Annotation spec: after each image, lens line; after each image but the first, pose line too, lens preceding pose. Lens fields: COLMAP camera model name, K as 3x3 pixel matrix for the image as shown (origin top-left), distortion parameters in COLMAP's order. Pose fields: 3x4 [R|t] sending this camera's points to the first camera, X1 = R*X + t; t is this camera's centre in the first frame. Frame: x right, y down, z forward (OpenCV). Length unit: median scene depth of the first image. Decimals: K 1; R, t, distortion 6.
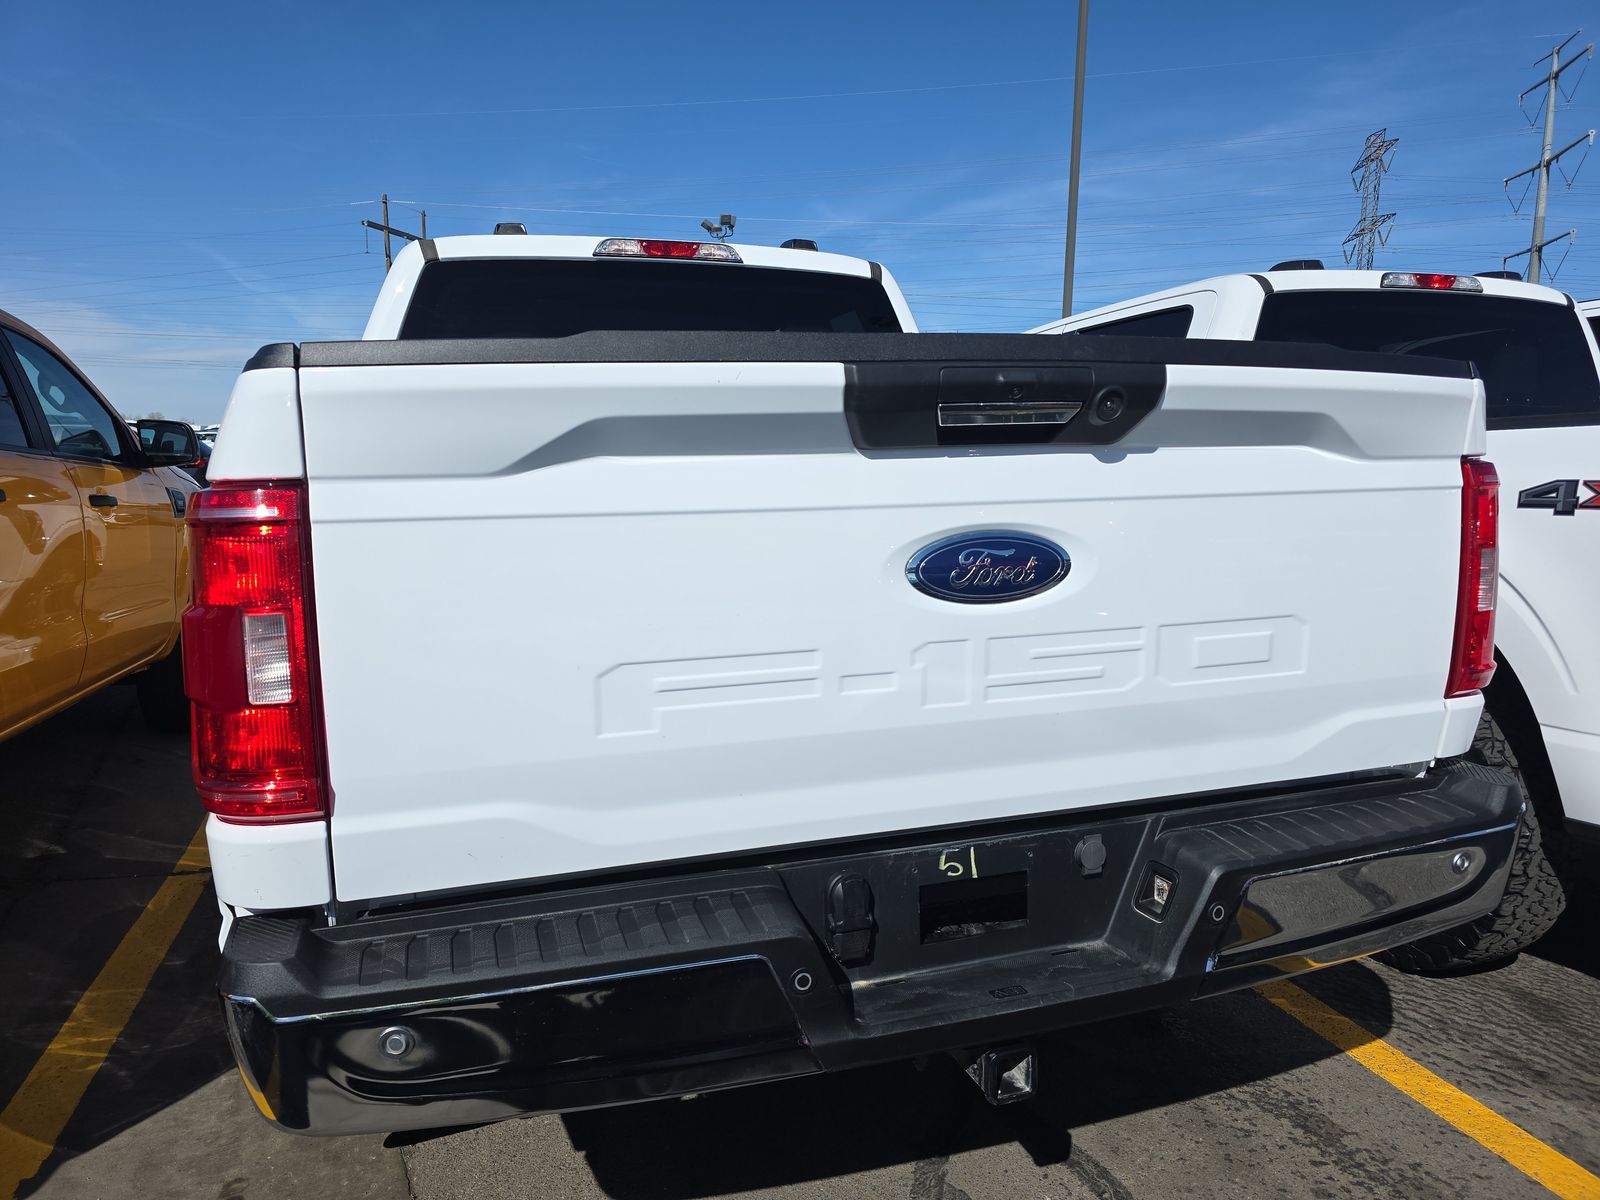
lens RADIAL K [[1083.3, 0, 780.5], [0, 1083.3, 568.3], [0, 0, 1]] dist [0.066217, -0.059291]
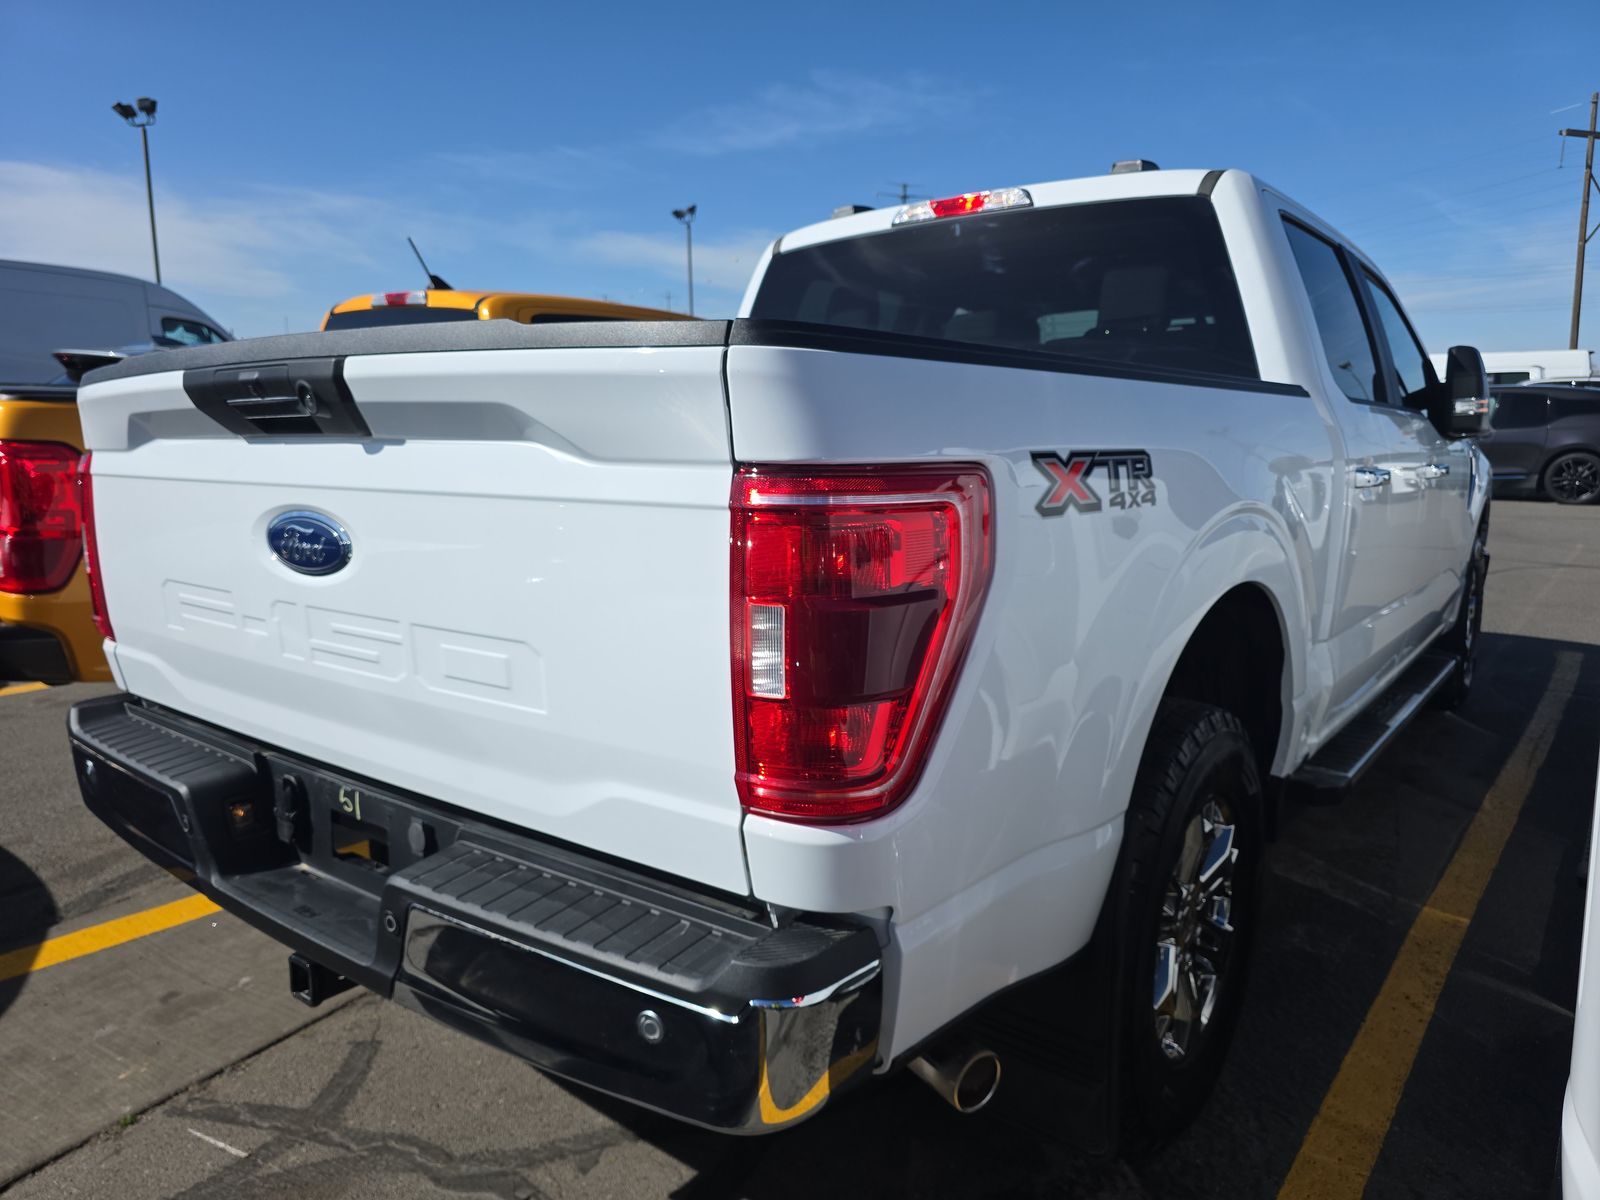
lens RADIAL K [[1111.4, 0, 800.0], [0, 1111.4, 600.0], [0, 0, 1]] dist [0.025953, -0.000615]
pose [[0.554547, 0.139094, -0.820445, 1.027024], [-0.085406, 0.990238, 0.110153, -0.081859], [0.827758, 0.008986, 0.561014, 0.552489]]
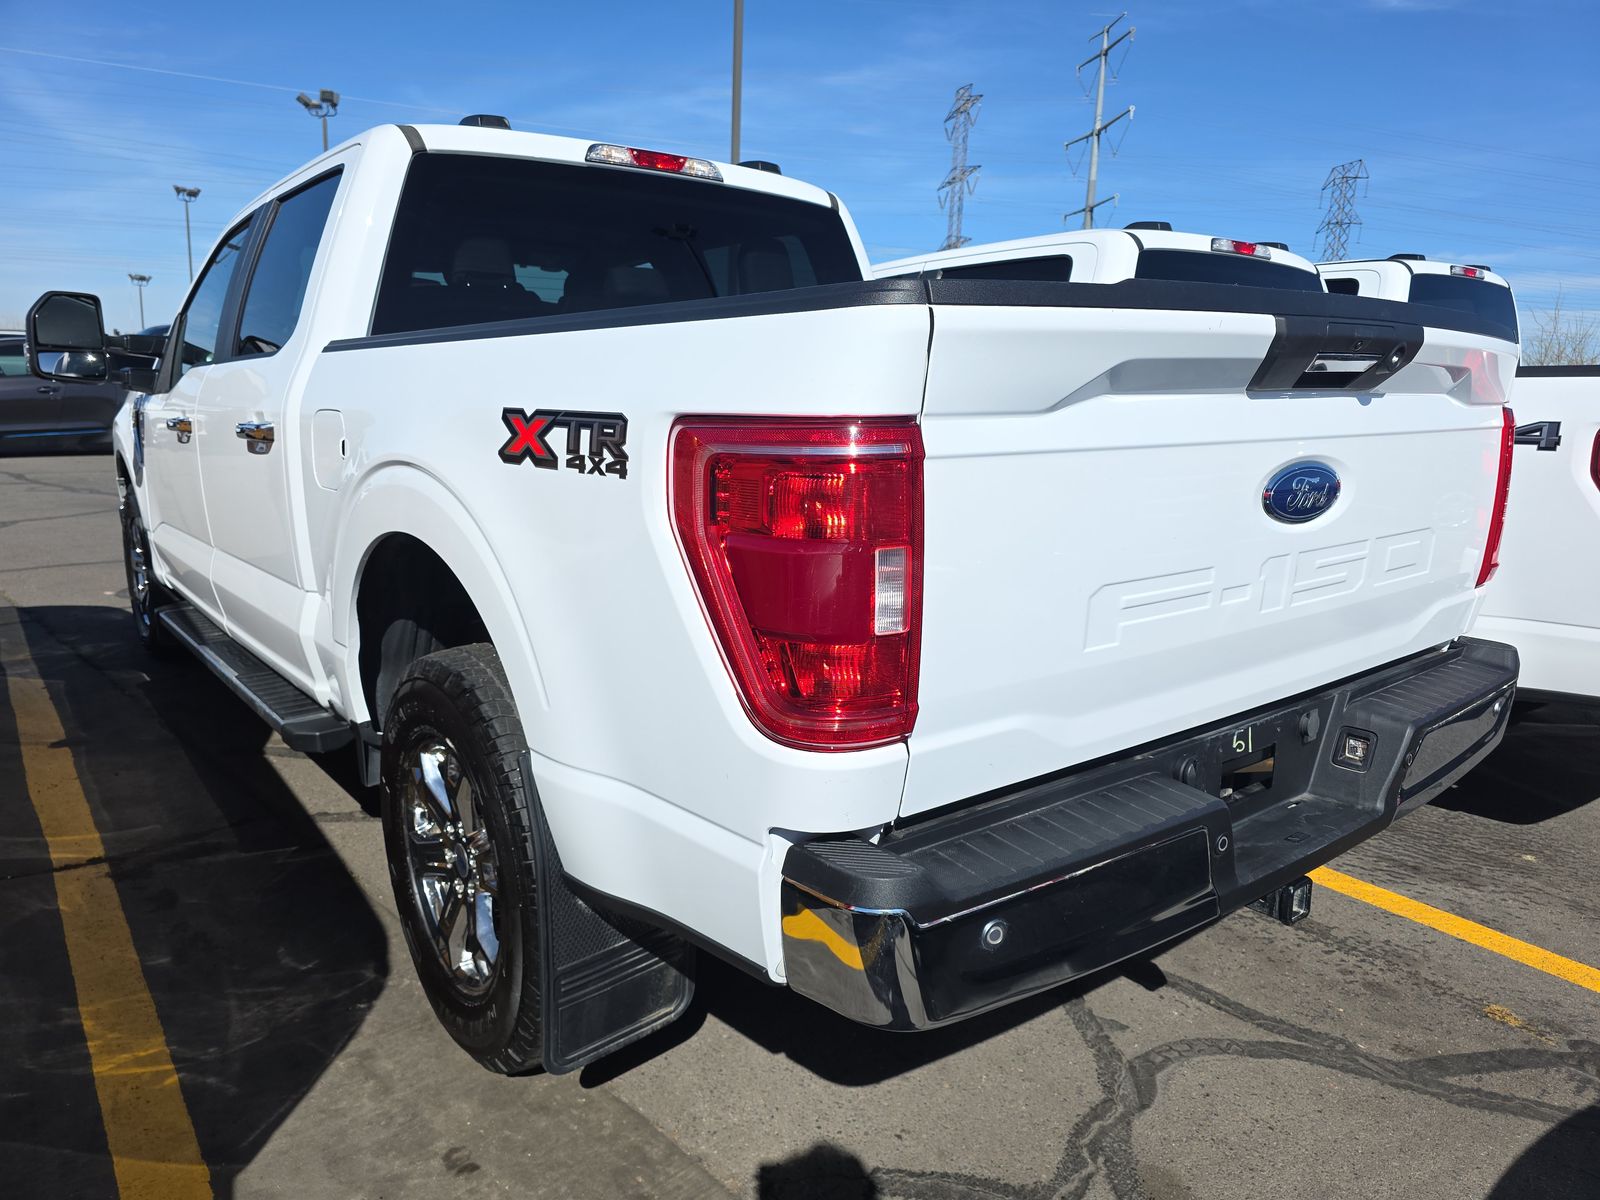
lens RADIAL K [[1097.5, 0, 801.2], [0, 1097.5, 588.3], [0, 0, 1]] dist [0.062526, -0.064271]
pose [[0.933595, -0.042046, 0.355854, -0.540725], [0.011449, 0.996085, 0.087657, -0.006816], [-0.358146, -0.077761, 0.930422, 0.041382]]
